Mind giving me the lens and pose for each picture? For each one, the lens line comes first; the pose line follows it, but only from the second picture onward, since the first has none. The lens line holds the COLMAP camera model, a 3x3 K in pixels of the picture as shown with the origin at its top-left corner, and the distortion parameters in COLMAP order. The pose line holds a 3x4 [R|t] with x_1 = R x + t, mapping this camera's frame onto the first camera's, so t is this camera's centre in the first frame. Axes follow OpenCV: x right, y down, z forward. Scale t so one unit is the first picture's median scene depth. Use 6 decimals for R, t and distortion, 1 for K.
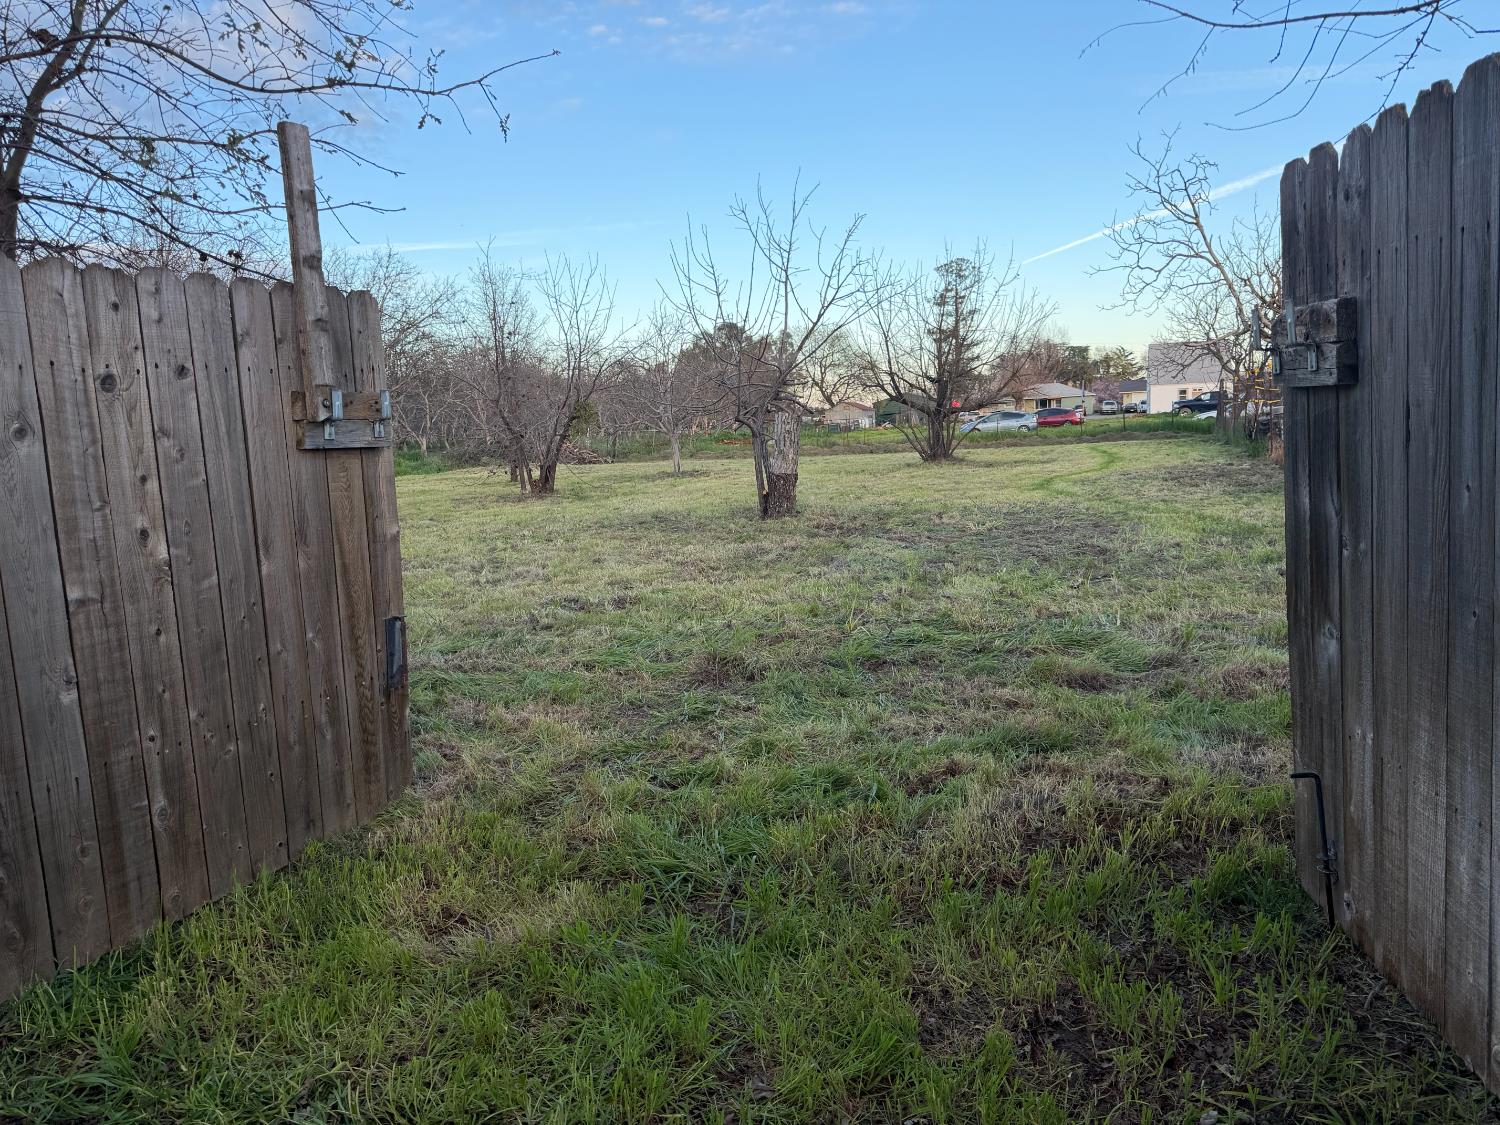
lens RADIAL K [[1042.1, 0, 747.2], [0, 1042.1, 561.6], [0, 0, 1]] dist [0.127812, -0.206422]
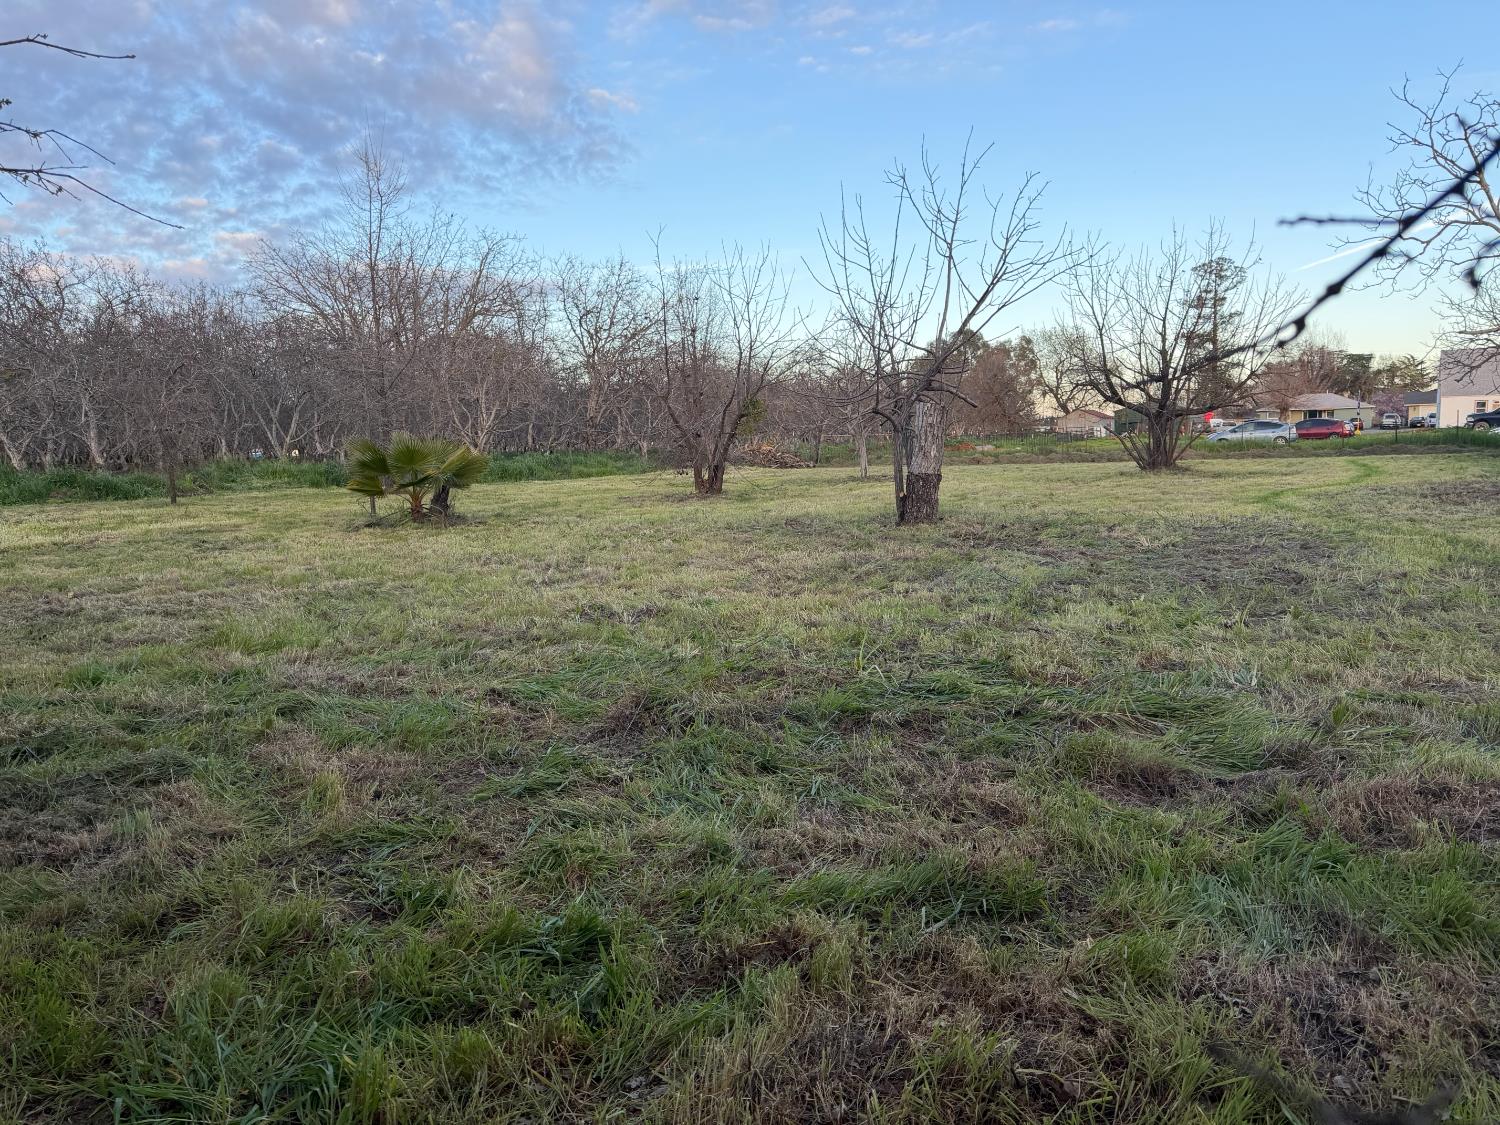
lens RADIAL K [[1011.5, 0, 748.2], [0, 1011.5, 596.9], [0, 0, 1]] dist [-0.023445, -0.001638]
pose [[0.969336, 0.047947, -0.241017, 0.056647], [-0.041528, 0.998636, 0.031647, -0.001562], [0.242205, -0.020667, 0.970005, 0.087002]]
